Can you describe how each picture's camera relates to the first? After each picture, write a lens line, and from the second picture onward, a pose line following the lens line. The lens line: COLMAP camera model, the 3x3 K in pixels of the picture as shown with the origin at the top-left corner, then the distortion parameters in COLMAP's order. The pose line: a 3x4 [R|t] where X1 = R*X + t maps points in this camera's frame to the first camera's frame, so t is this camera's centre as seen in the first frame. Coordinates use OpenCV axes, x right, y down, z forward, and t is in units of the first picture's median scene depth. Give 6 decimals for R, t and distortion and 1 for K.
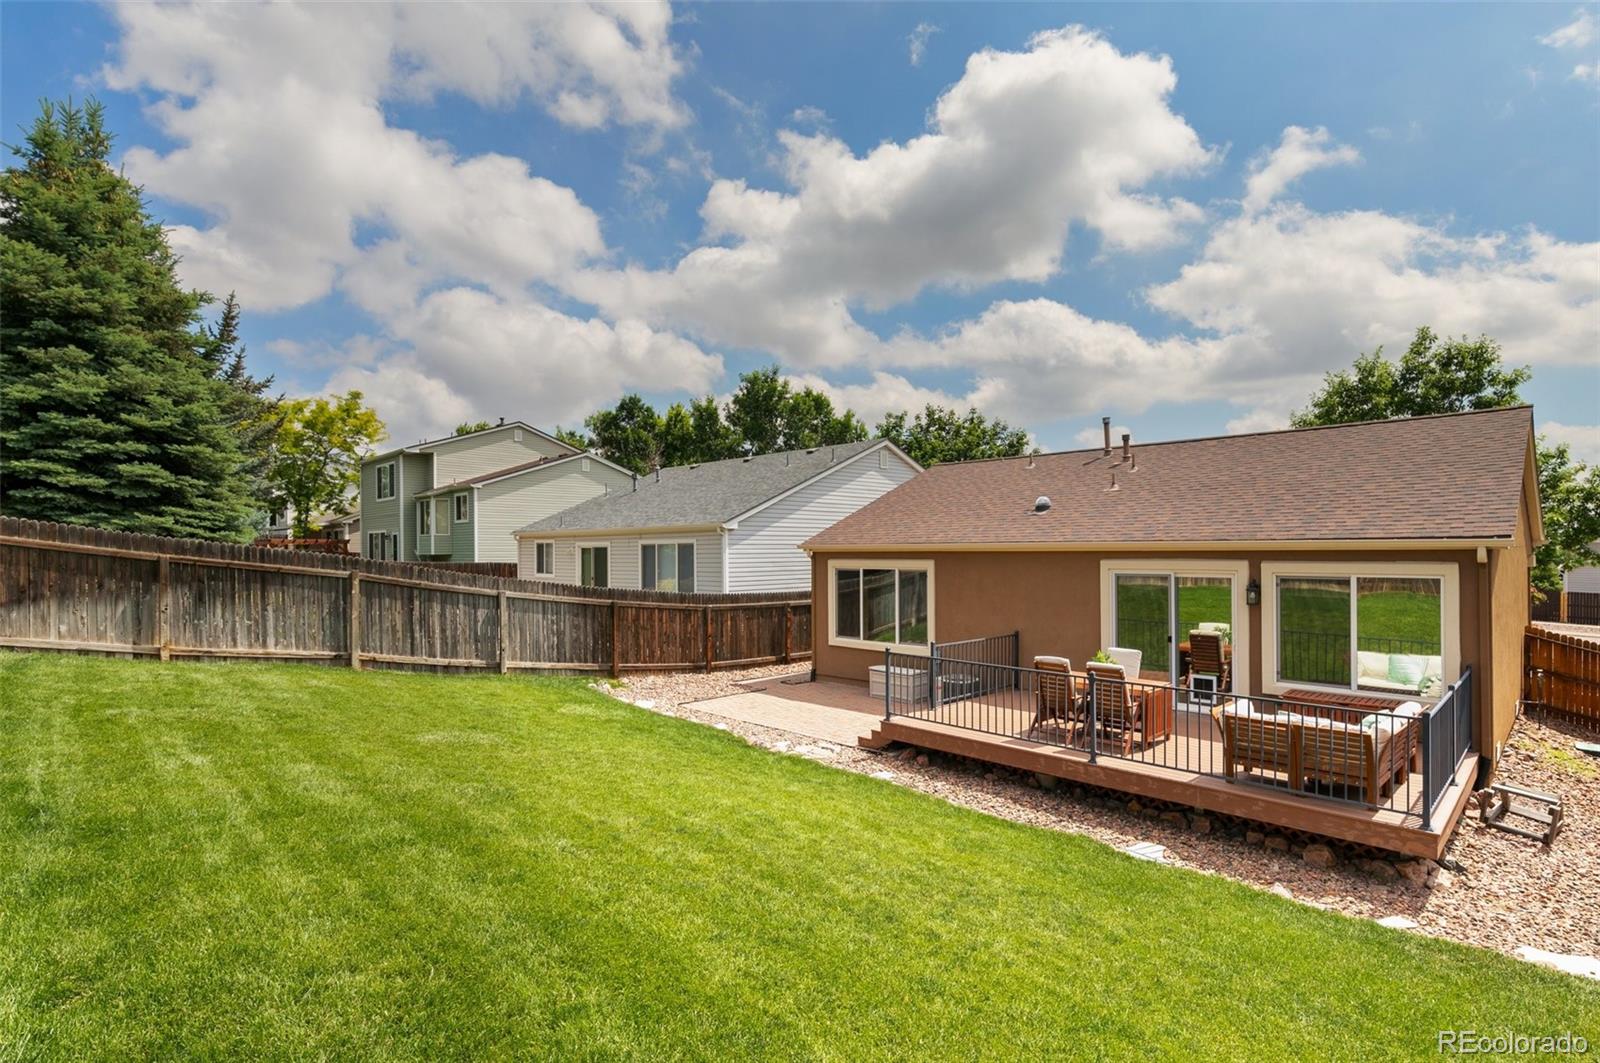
lens RADIAL K [[779.8, 0, 800.0], [0, 779.8, 539.9], [0, 0, 1]] dist [-0.001203, -0.000380]
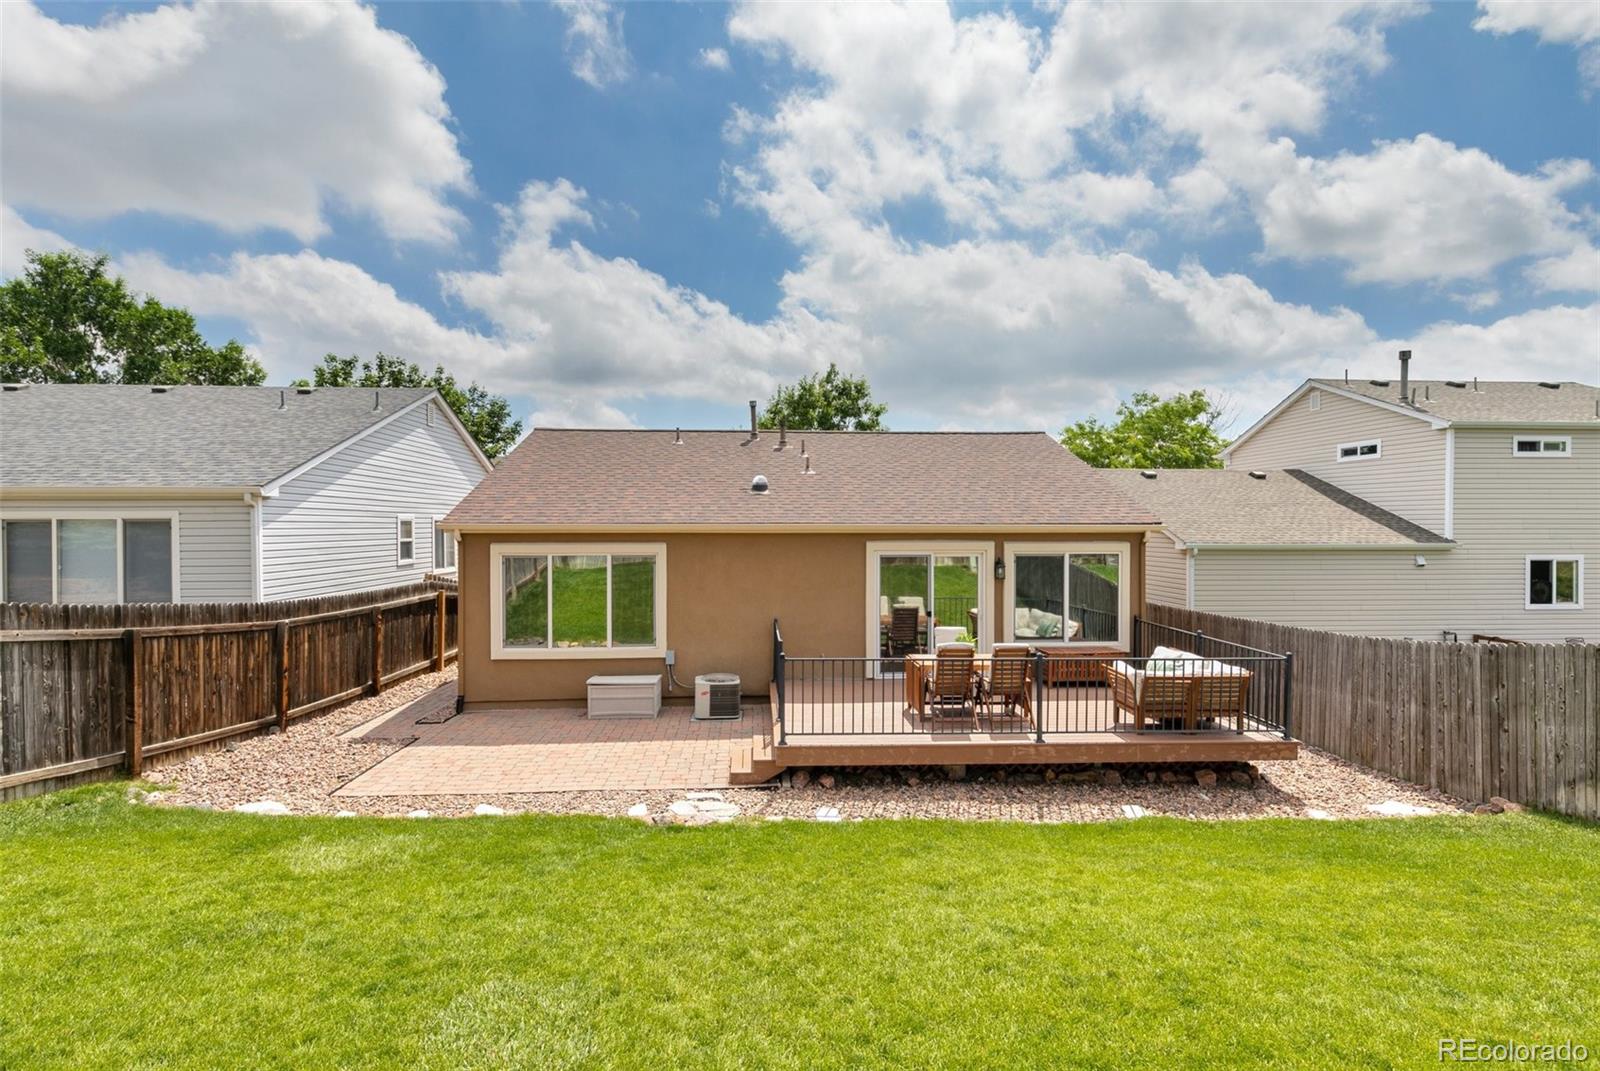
lens RADIAL K [[744.5, 0, 801.9], [0, 744.5, 537.8], [0, 0, 1]] dist [0.007399, 0.000834]
pose [[0.662120, -0.004816, 0.749382, -0.394837], [-0.012505, 0.999769, 0.017473, 0.004766], [-0.749293, -0.020941, 0.661907, 0.423551]]
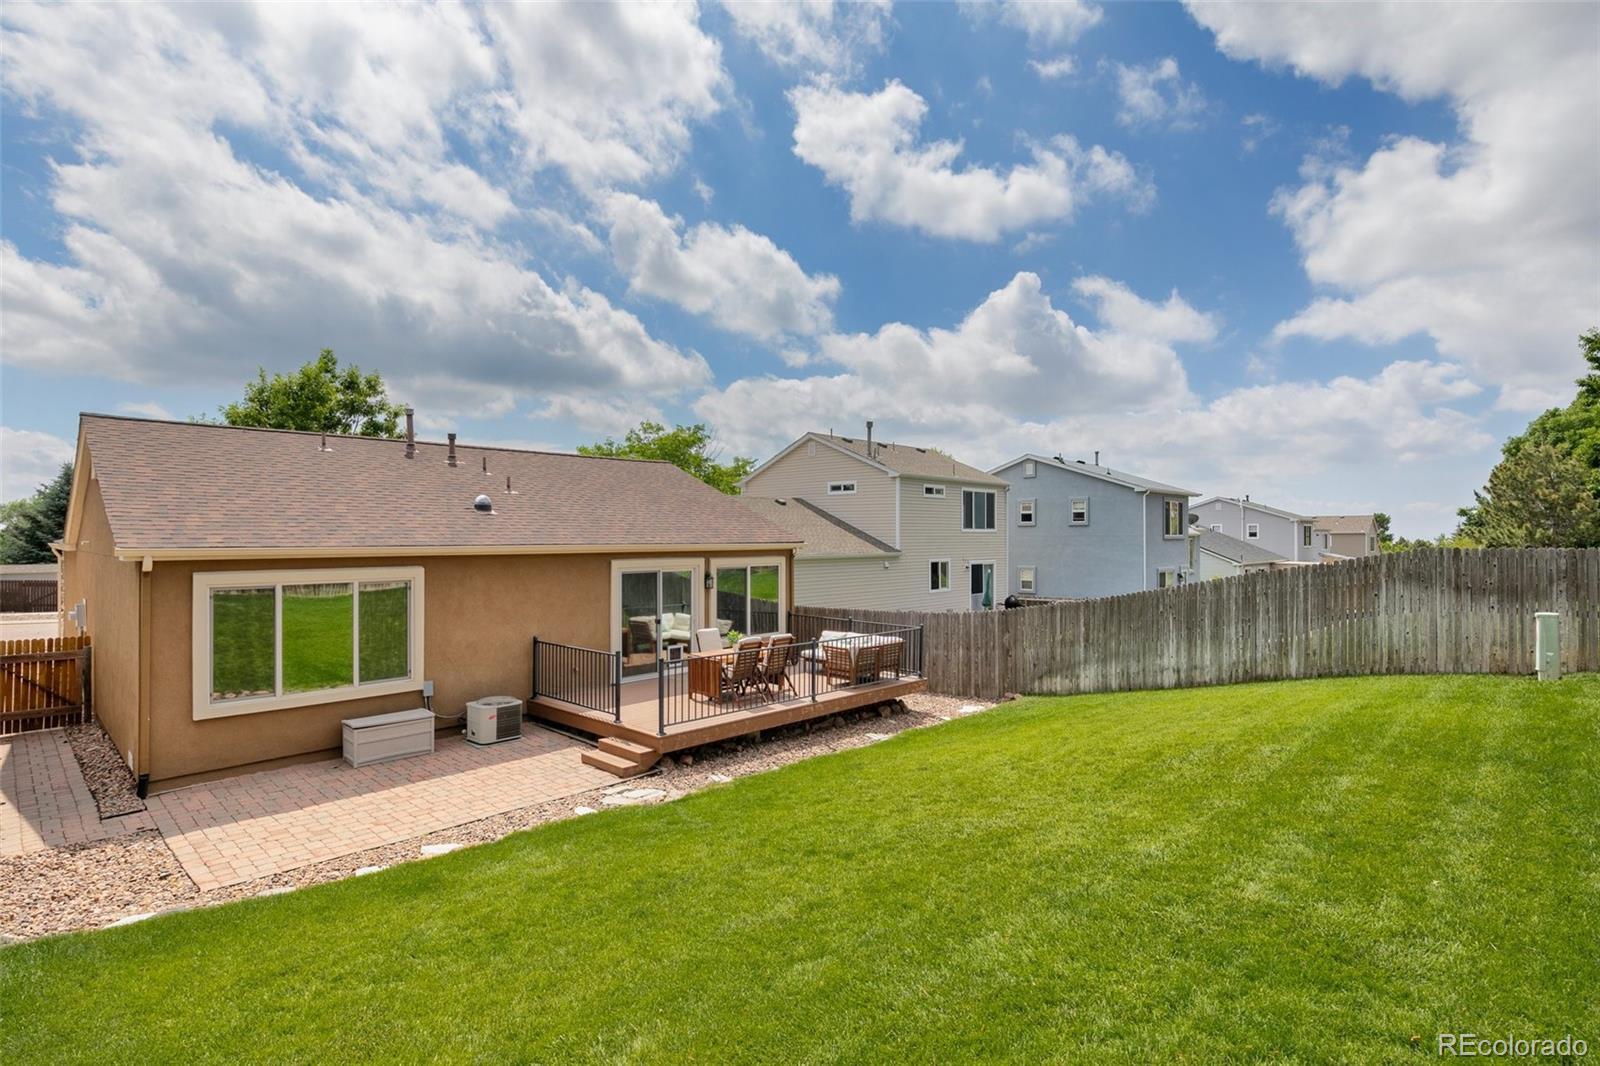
lens RADIAL K [[779.8, 0, 808.3], [0, 779.8, 529.7], [0, 0, 1]] dist [-0.001203, -0.000380]
pose [[-0.024867, 0.015885, 0.999565, -0.740602], [-0.008357, 0.999836, -0.016097, -0.002765], [-0.999656, -0.008754, -0.024730, 0.746715]]
